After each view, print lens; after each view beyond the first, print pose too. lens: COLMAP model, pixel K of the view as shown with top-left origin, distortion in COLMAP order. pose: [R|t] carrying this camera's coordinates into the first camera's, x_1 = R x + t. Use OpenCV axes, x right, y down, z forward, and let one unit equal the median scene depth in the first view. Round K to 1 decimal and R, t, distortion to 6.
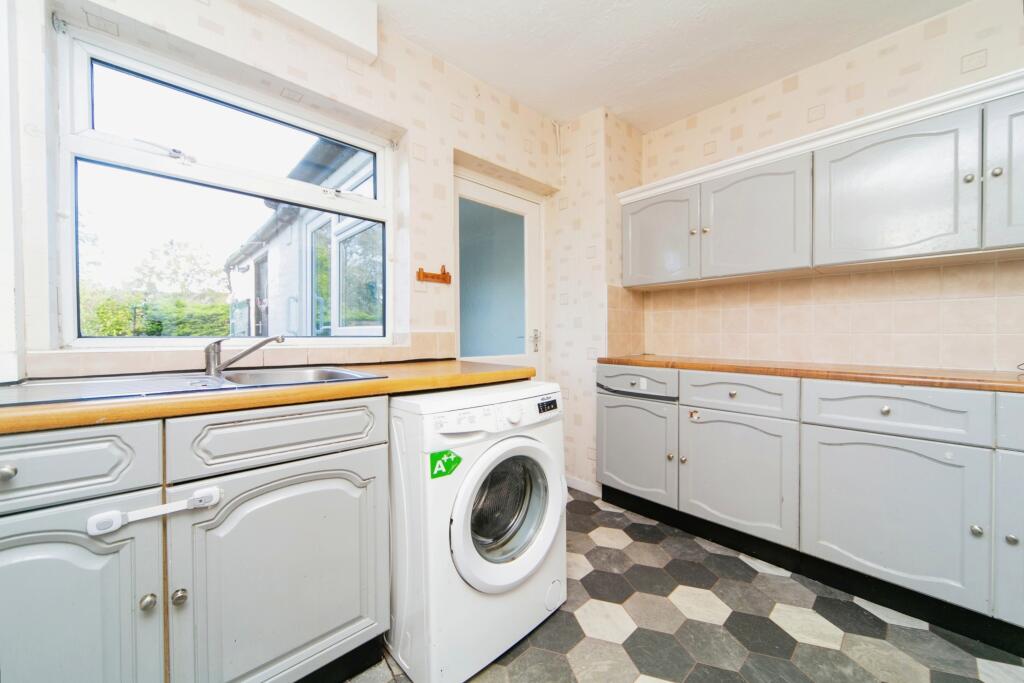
lens RADIAL K [[376.3, 0, 516.1], [0, 376.3, 335.1], [0, 0, 1]] dist [0.000396, -0.000151]
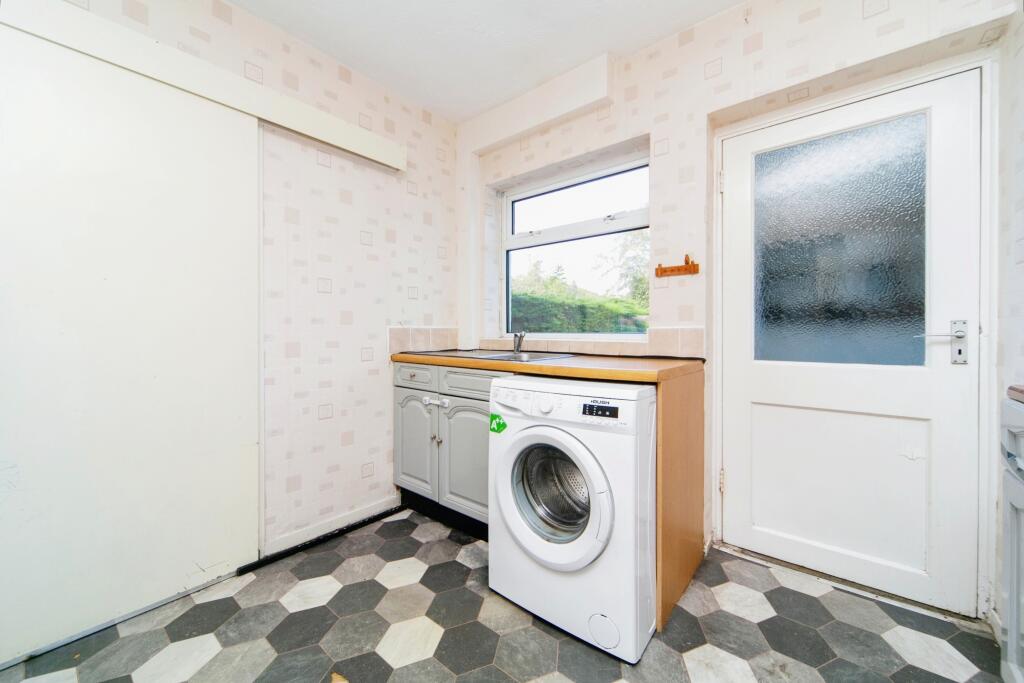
lens RADIAL K [[376.3, 0, 516.1], [0, 376.3, 335.1], [0, 0, 1]] dist [0.000396, -0.000151]
pose [[0.170533, 0.007486, -0.985324, 0.412248], [-0.004377, 0.999967, 0.006839, 0.001902], [0.985342, 0.003147, 0.170560, 0.290434]]
